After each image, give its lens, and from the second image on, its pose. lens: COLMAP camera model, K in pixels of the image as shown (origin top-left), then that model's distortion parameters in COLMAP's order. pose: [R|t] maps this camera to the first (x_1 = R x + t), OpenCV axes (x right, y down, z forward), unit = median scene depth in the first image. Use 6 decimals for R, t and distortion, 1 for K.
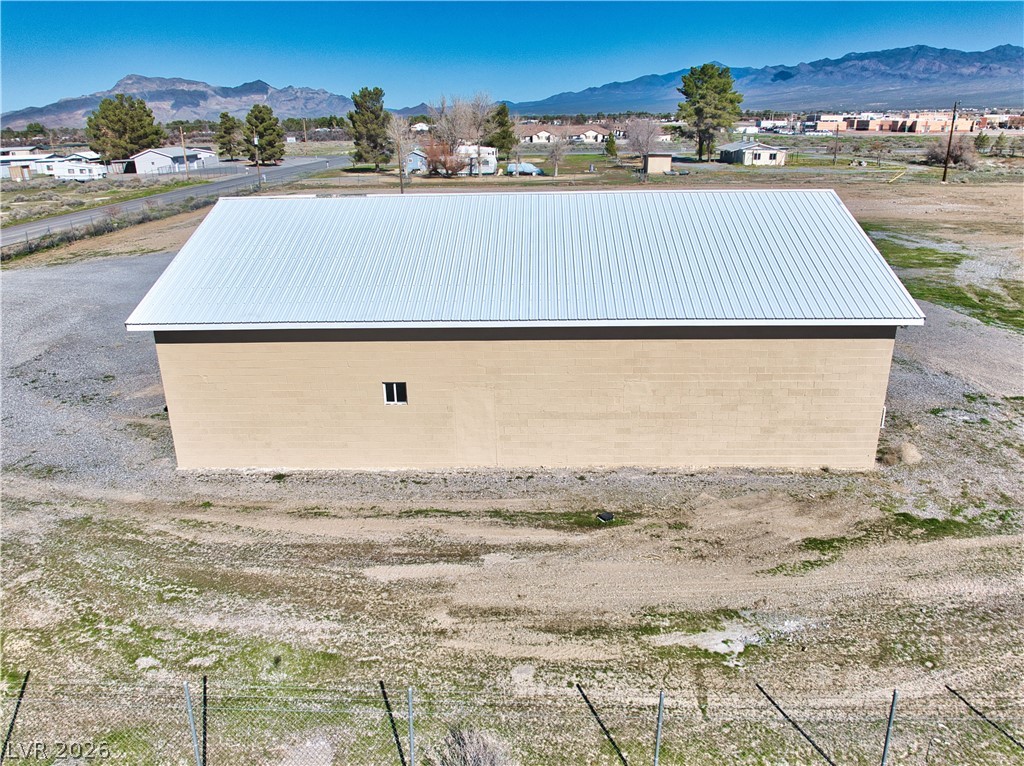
lens RADIAL K [[741.9, 0, 514.3], [0, 741.9, 404.1], [0, 0, 1]] dist [-0.042107, -0.003686]
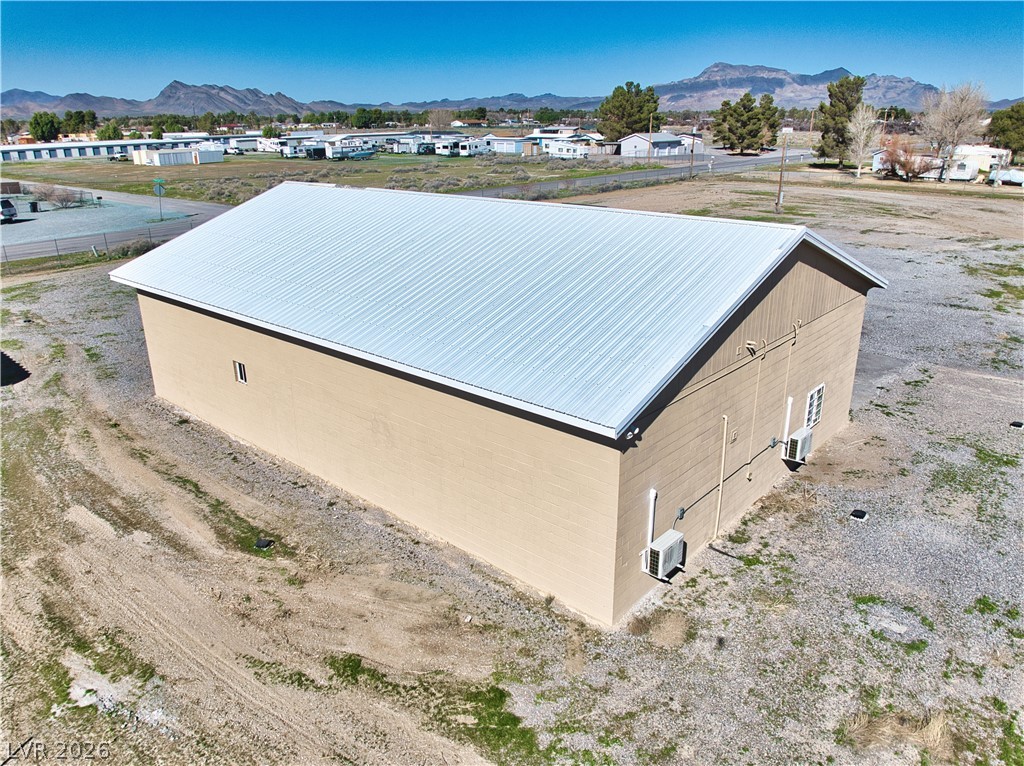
lens RADIAL K [[741.9, 0, 514.3], [0, 741.9, 404.1], [0, 0, 1]] dist [-0.042107, -0.003686]
pose [[0.770776, 0.238902, -0.590619, 0.779403], [-0.230660, 0.968784, 0.090848, -0.157611], [0.593886, 0.066209, 0.801820, 0.378696]]
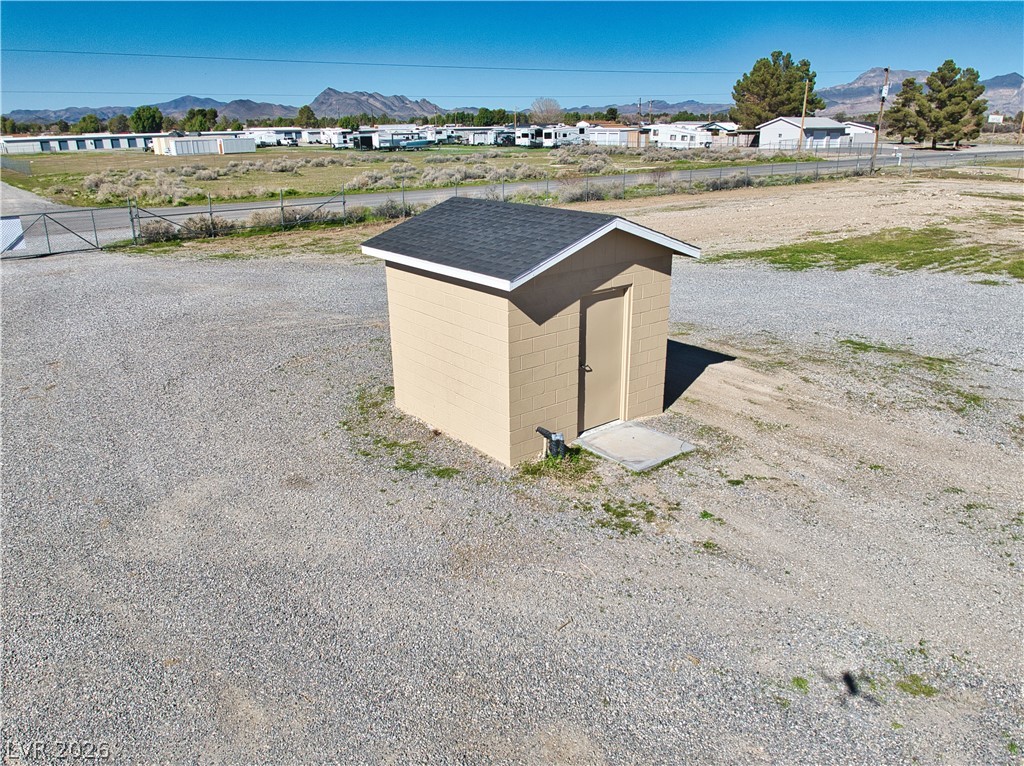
lens RADIAL K [[741.9, 0, 514.3], [0, 741.9, 404.1], [0, 0, 1]] dist [-0.042107, -0.003686]
pose [[0.646738, 0.277387, -0.710483, -0.338168], [-0.272214, 0.954120, 0.124717, -0.599642], [0.712481, 0.112744, 0.692574, 2.261456]]
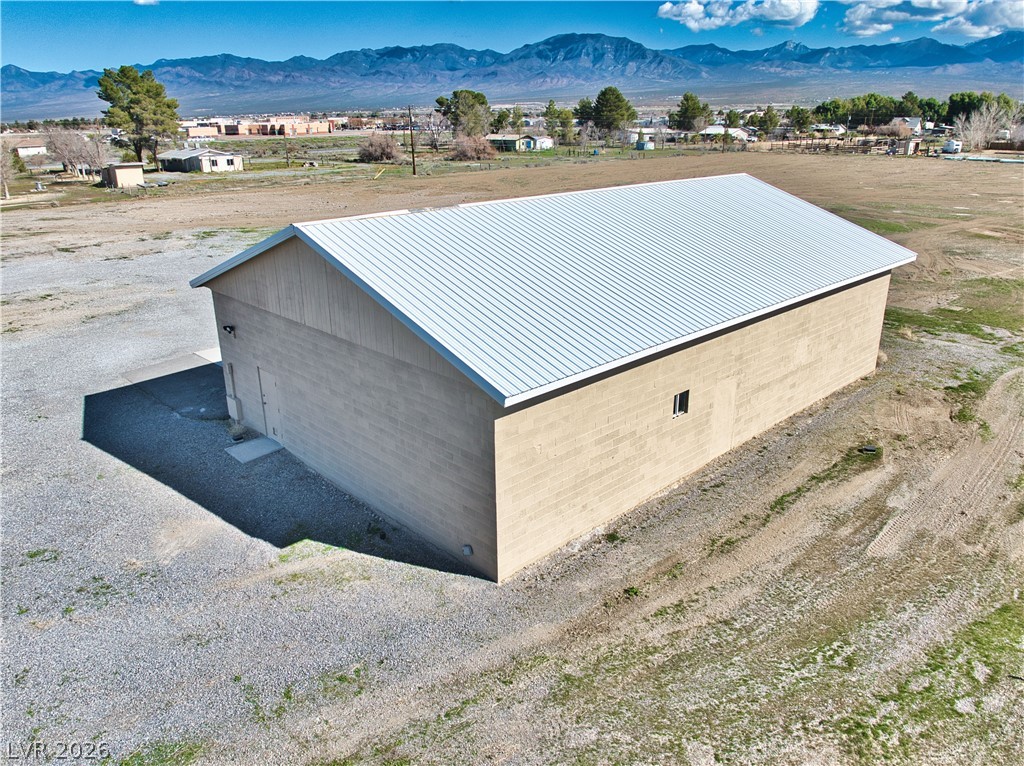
lens RADIAL K [[741.9, 0, 514.3], [0, 741.9, 404.1], [0, 0, 1]] dist [-0.042107, -0.003686]
pose [[0.696071, -0.251242, 0.672579, -0.931839], [0.256326, 0.962001, 0.094076, -0.155612], [-0.670658, 0.106916, 0.734021, 0.448886]]
